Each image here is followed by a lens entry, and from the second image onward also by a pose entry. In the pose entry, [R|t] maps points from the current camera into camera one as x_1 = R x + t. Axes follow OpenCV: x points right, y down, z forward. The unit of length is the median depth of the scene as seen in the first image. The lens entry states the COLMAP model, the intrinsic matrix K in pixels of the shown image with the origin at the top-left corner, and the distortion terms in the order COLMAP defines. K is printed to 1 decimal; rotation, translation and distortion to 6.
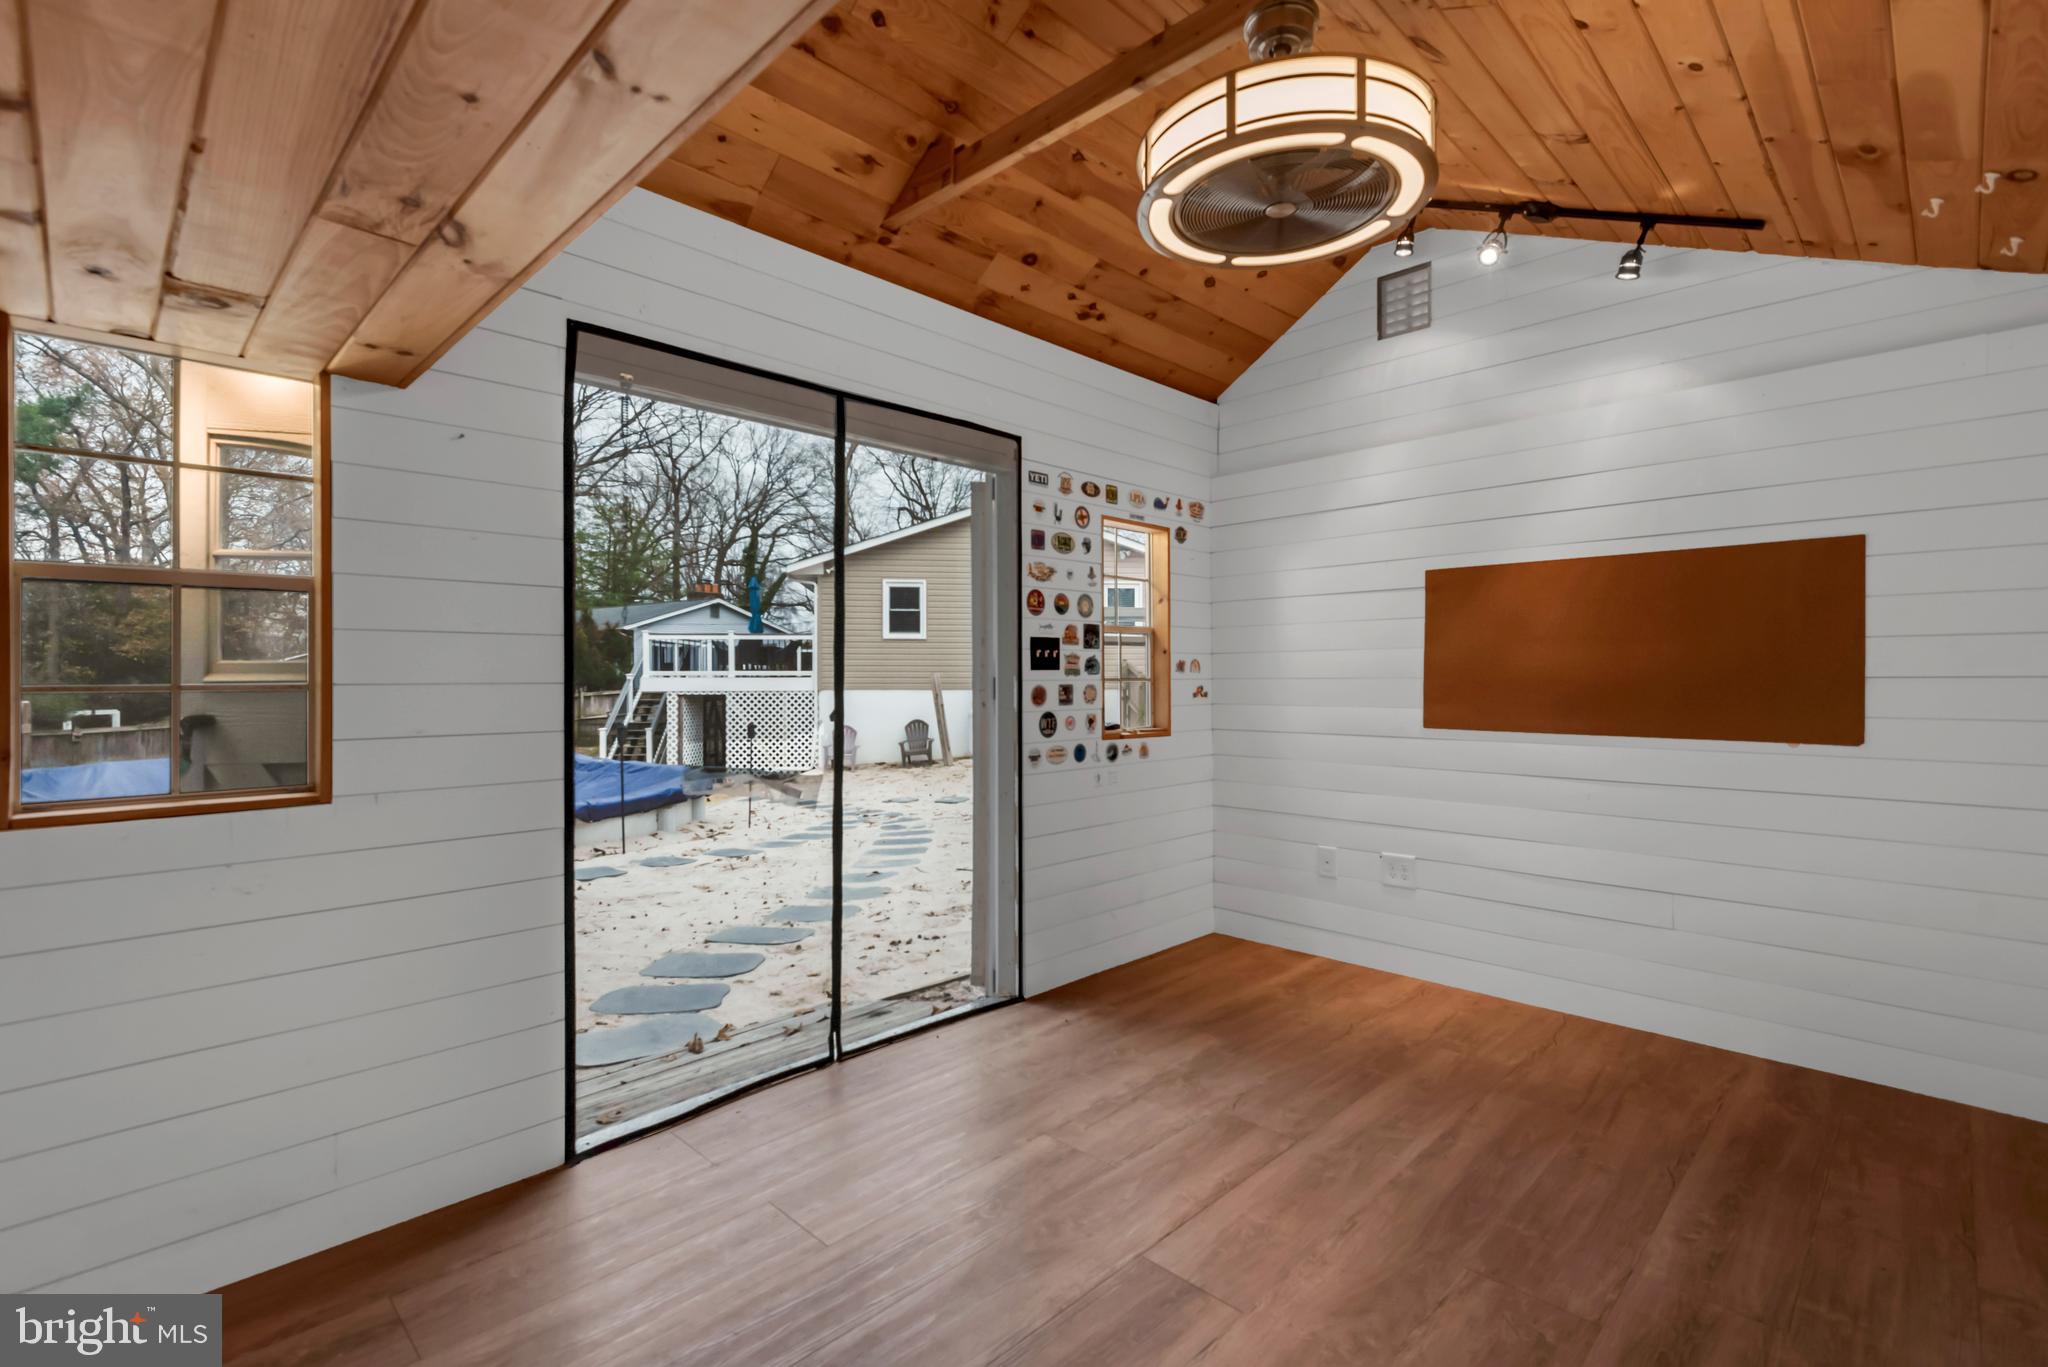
lens RADIAL K [[923.1, 0, 1021.6], [0, 923.1, 675.3], [0, 0, 1]] dist [0.026572, -0.000509]
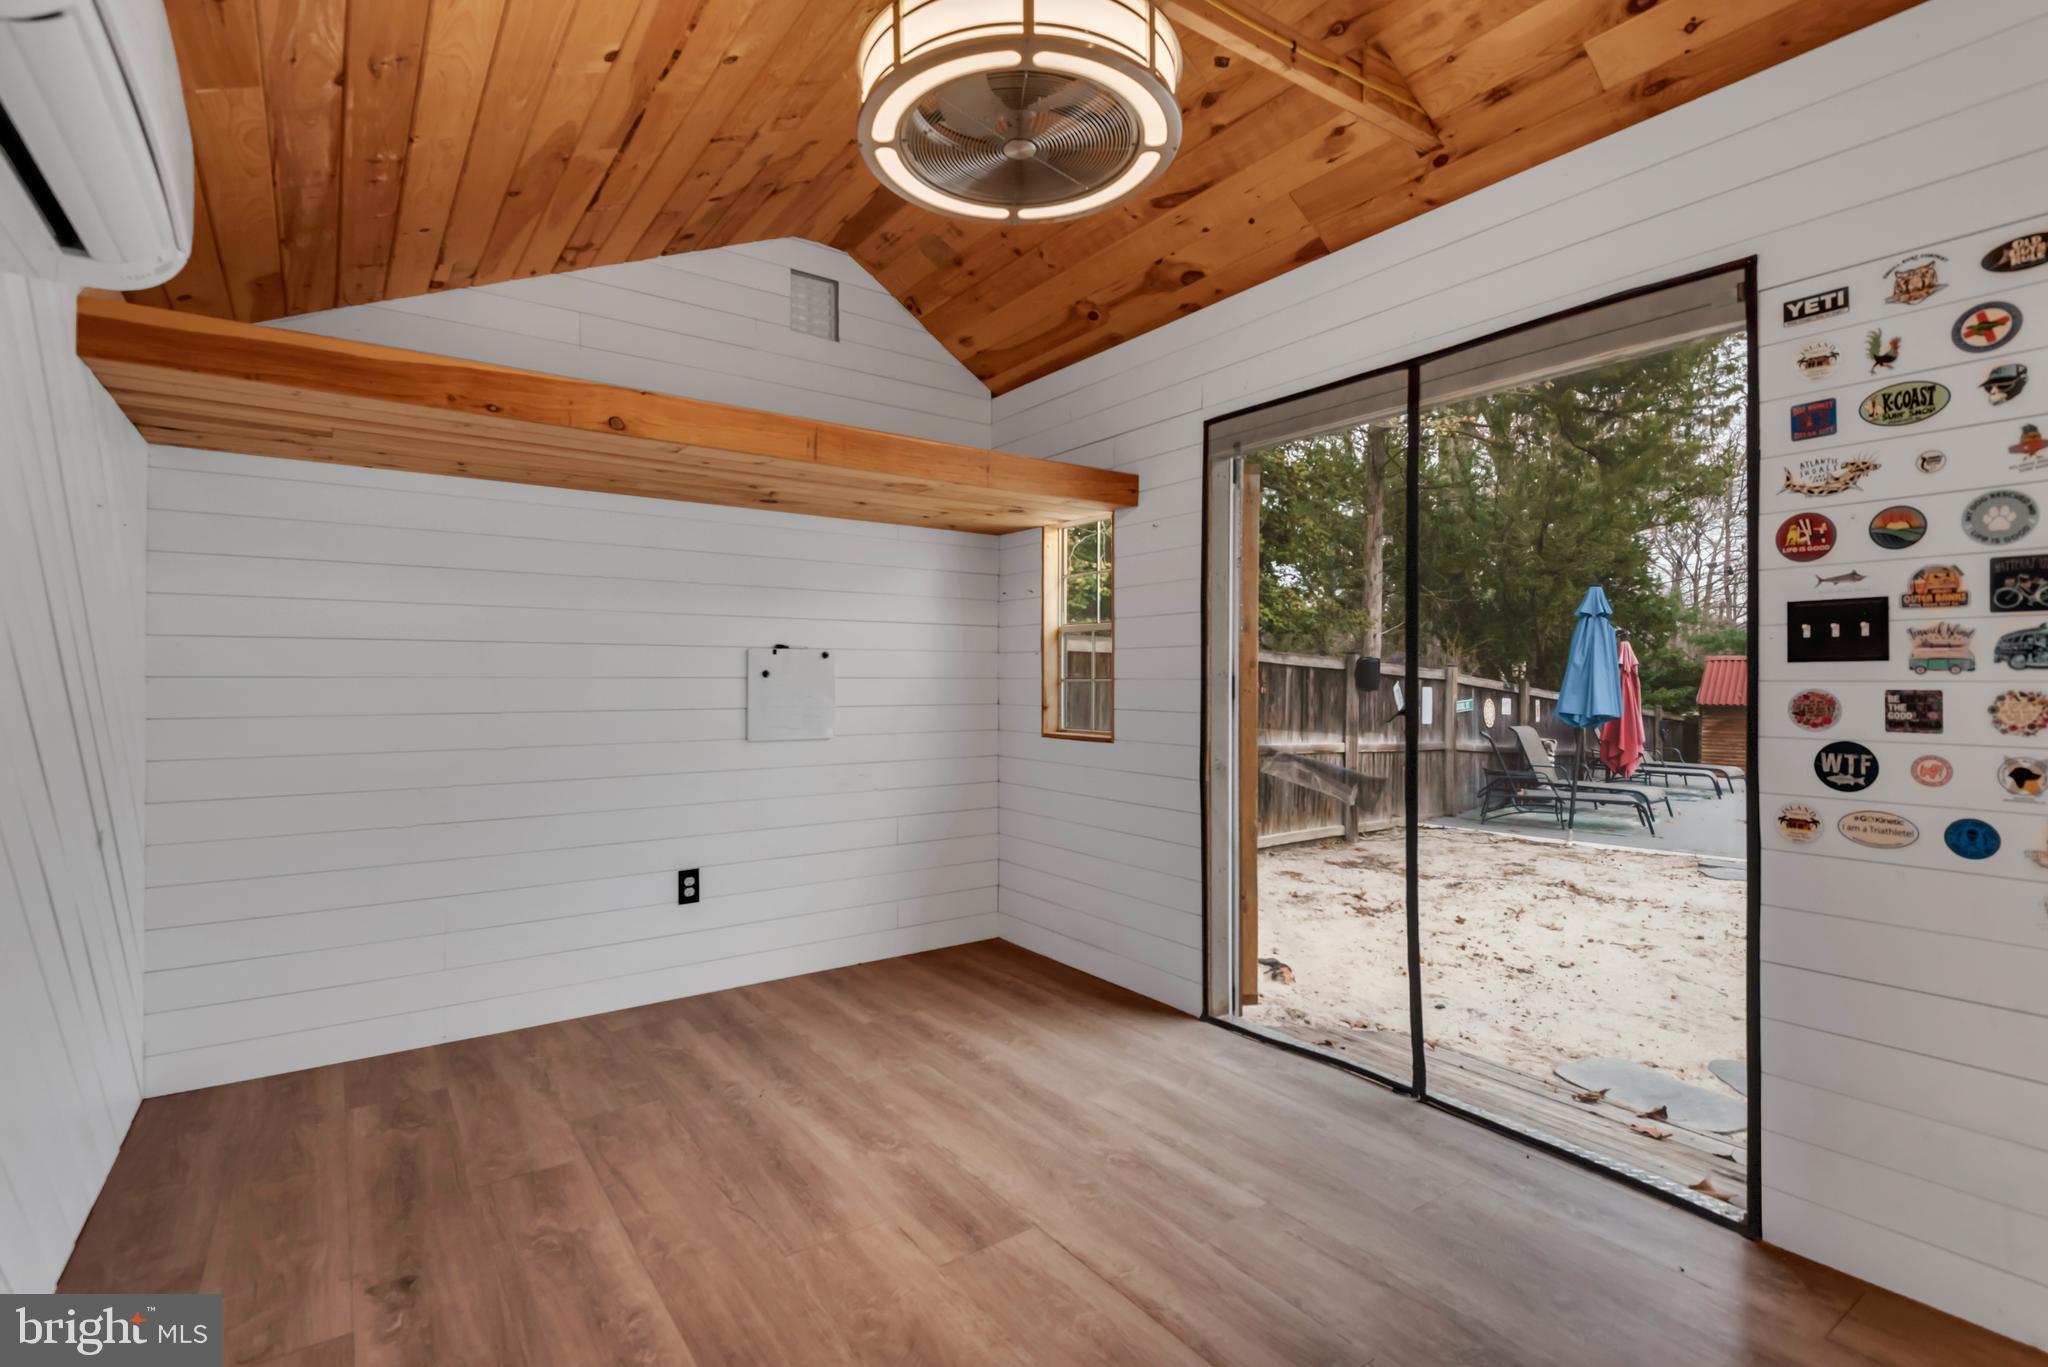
lens RADIAL K [[987.4, 0, 1022.3], [0, 987.4, 679.4], [0, 0, 1]] dist [-0.001213, 0.000487]
pose [[-0.179707, 0.002837, -0.983716, 0.667873], [0.001905, 0.999995, 0.002536, 0.002118], [0.983718, -0.001418, -0.179712, 0.648617]]
